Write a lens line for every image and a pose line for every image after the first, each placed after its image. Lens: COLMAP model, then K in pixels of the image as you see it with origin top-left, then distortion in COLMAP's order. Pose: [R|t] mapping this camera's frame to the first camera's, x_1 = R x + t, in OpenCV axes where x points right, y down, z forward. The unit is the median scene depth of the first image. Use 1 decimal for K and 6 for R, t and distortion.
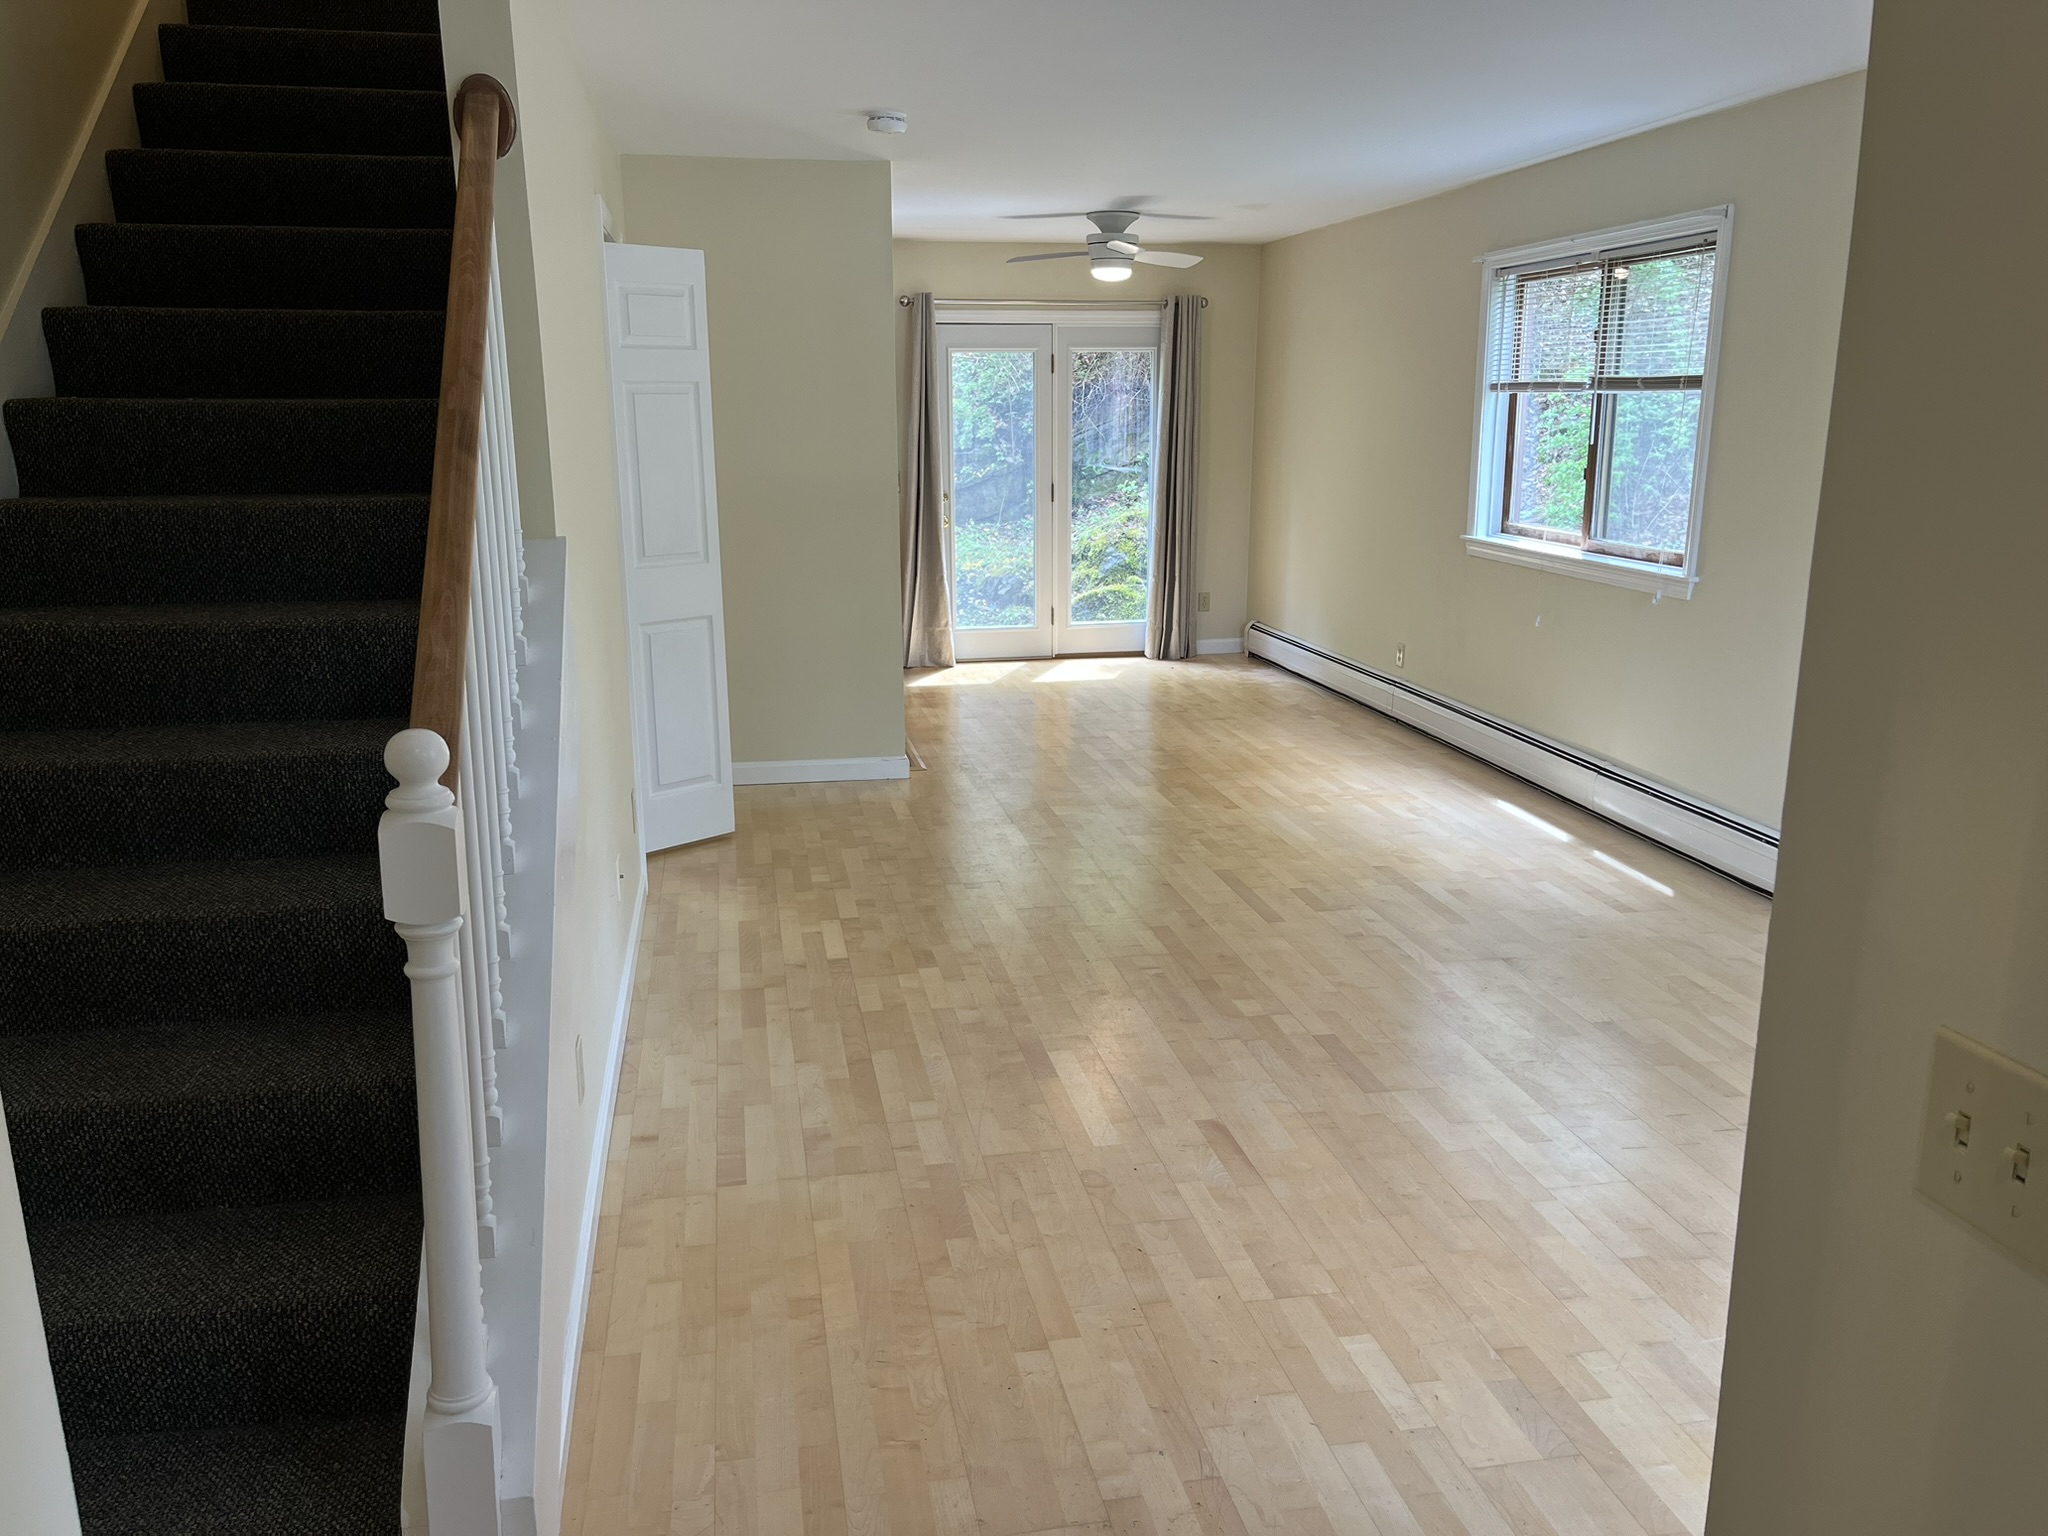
lens RADIAL K [[1564.8, 0, 1035.4], [0, 1564.8, 774.8], [0, 0, 1]] dist [0.103953, -0.140865]
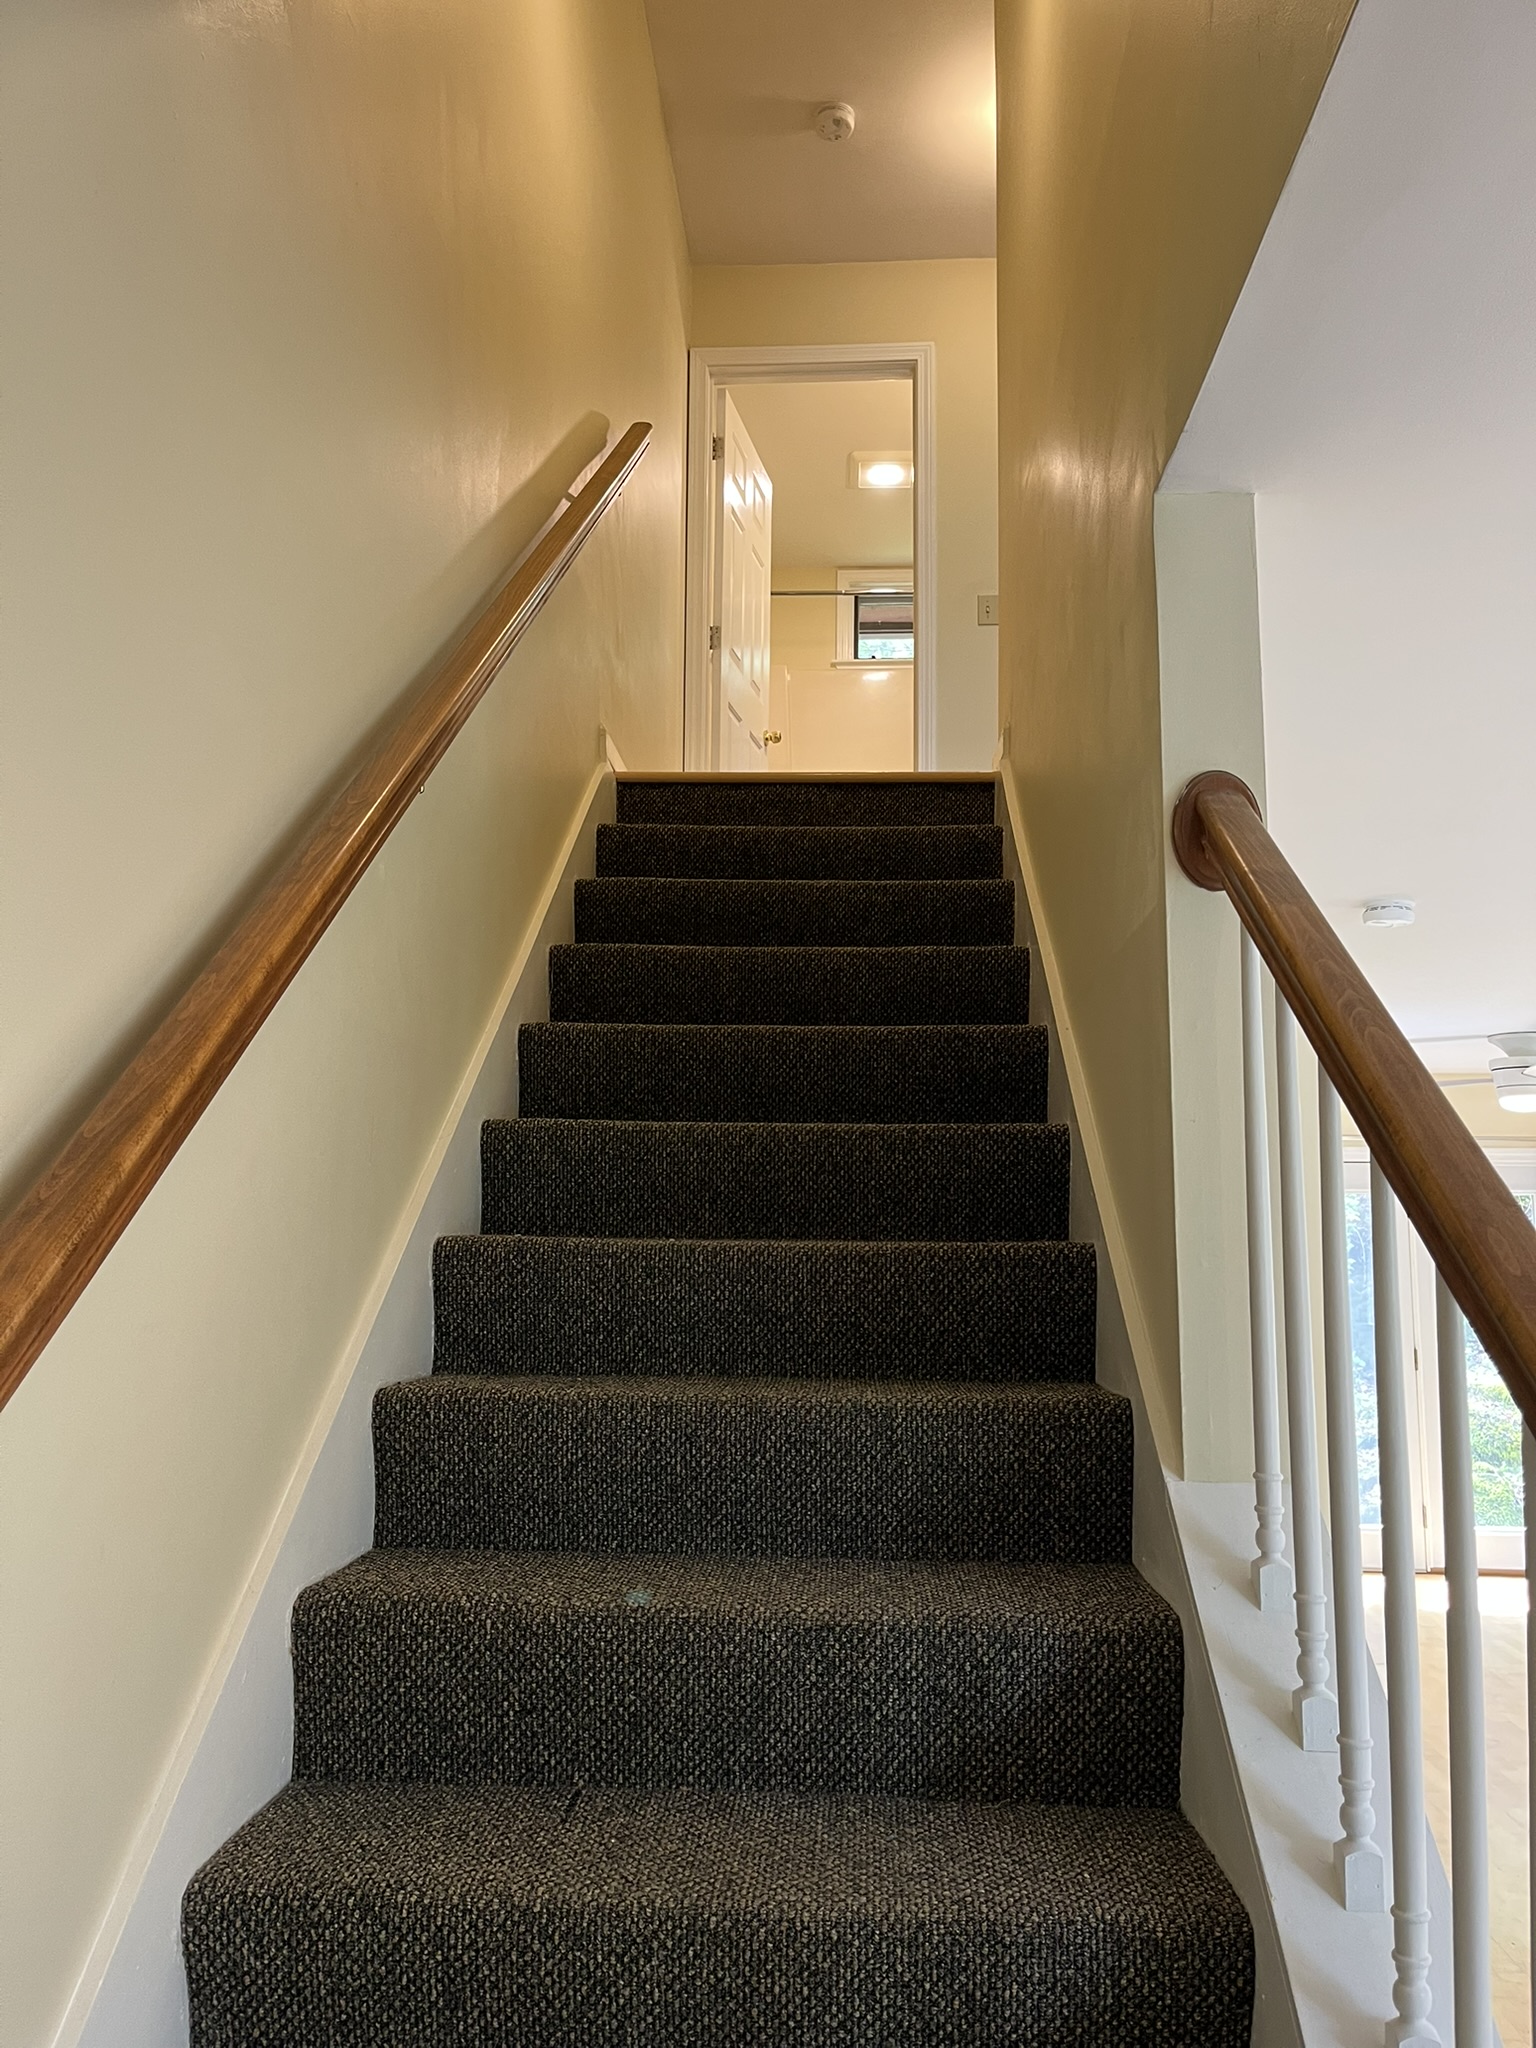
lens RADIAL K [[1564.8, 0, 763.8], [0, 1564.8, 1055.3], [0, 0, 1]] dist [0.103953, -0.140865]
pose [[0.968085, -0.015195, -0.250160, -0.351739], [-0.072091, 0.939091, -0.336023, -0.089938], [0.240029, 0.343333, 0.908024, 0.386000]]
